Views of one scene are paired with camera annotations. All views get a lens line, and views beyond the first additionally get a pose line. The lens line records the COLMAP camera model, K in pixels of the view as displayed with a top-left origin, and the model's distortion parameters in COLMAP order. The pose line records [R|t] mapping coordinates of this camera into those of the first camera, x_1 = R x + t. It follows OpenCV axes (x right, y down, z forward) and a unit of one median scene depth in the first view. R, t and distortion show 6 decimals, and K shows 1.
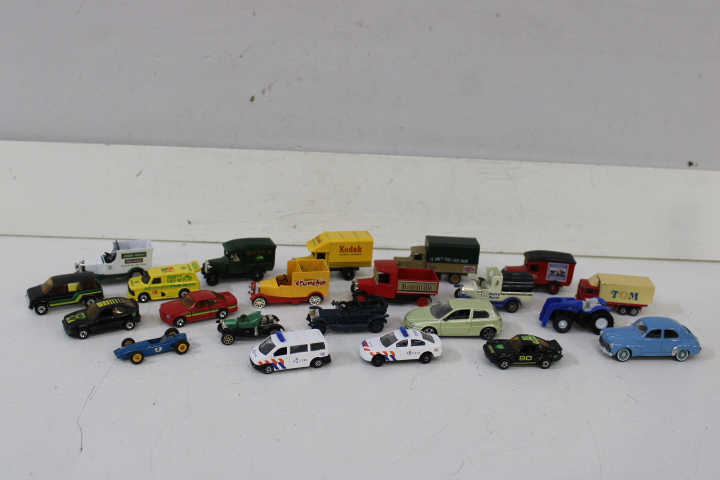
lens RADIAL K [[809.1, 0, 360.0], [0, 809.1, 240.0], [0, 0, 1]] dist [-0.092206, 0.041701]
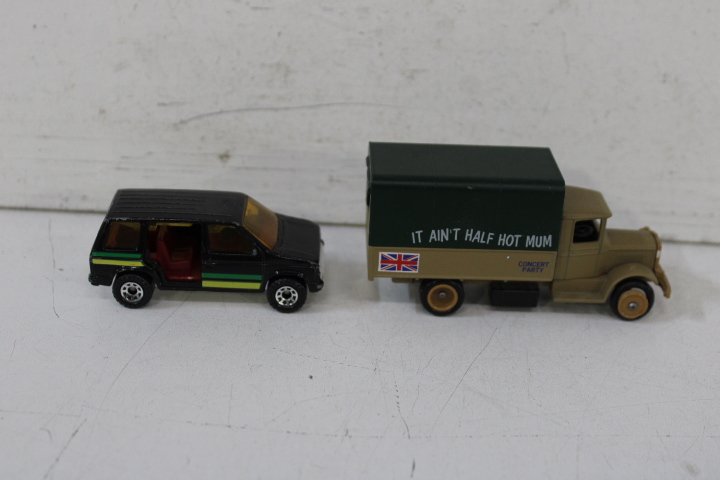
lens RADIAL K [[1086.4, 0, 365.0], [0, 1086.4, 246.9], [0, 0, 1]] dist [-0.040768, 0.109092]
pose [[0.997746, 0.022109, -0.063353, -0.005364], [-0.013156, 0.990291, 0.138389, -0.043382], [0.065797, -0.137244, 0.988350, 0.685559]]
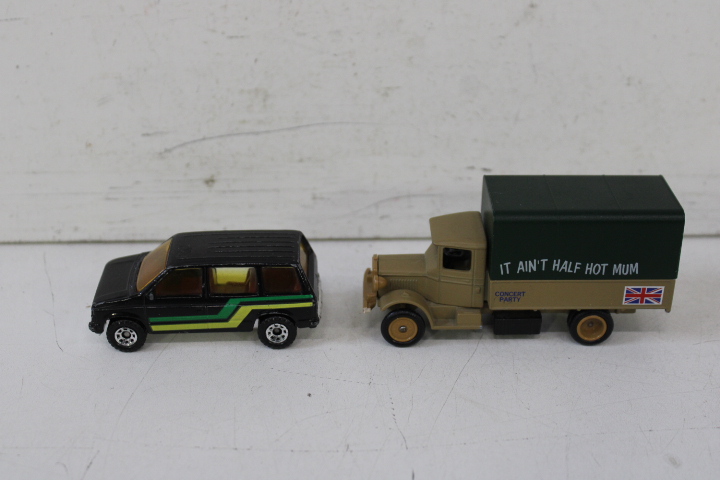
lens RADIAL K [[1086.4, 0, 365.0], [0, 1086.4, 246.9], [0, 0, 1]] dist [-0.040768, 0.109092]
pose [[0.998339, -0.038222, -0.043115, -0.007484], [0.044476, 0.986920, 0.154952, -0.058318], [0.036629, -0.156612, 0.986981, 0.671272]]
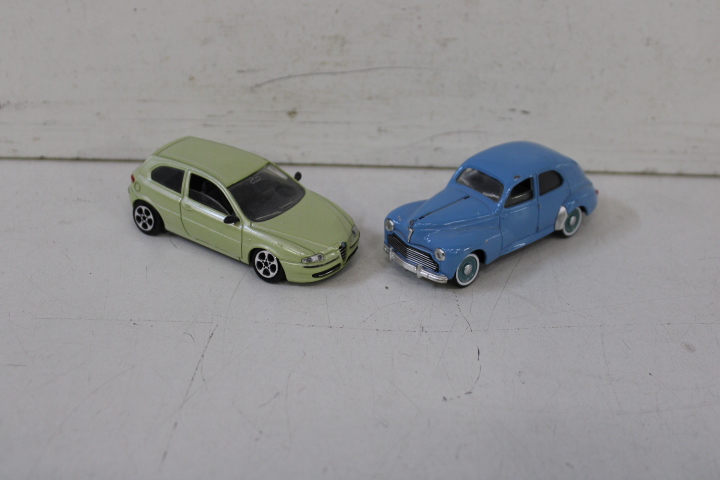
lens RADIAL K [[959.4, 0, 363.2], [0, 959.4, 242.5], [0, 0, 1]] dist [-0.068275, 0.076605]
pose [[0.999536, -0.002634, -0.030356, -0.041199], [0.008529, 0.980617, 0.195749, -0.047713], [0.029252, -0.195917, 0.980184, 0.645042]]
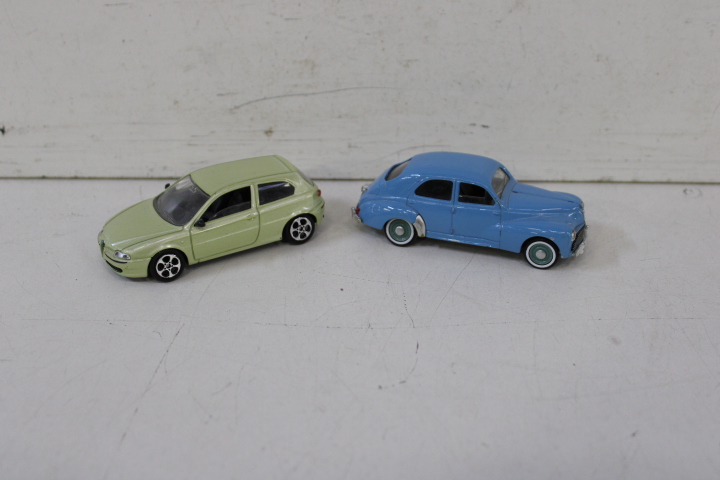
lens RADIAL K [[956.3, 0, 360.0], [0, 956.3, 240.0], [0, 0, 1]] dist [-0.071840, 0.106346]
pose [[0.996207, -0.017893, -0.085151, 0.000644], [0.032586, 0.984129, 0.174436, -0.048773], [0.080678, -0.176549, 0.980980, 0.612062]]
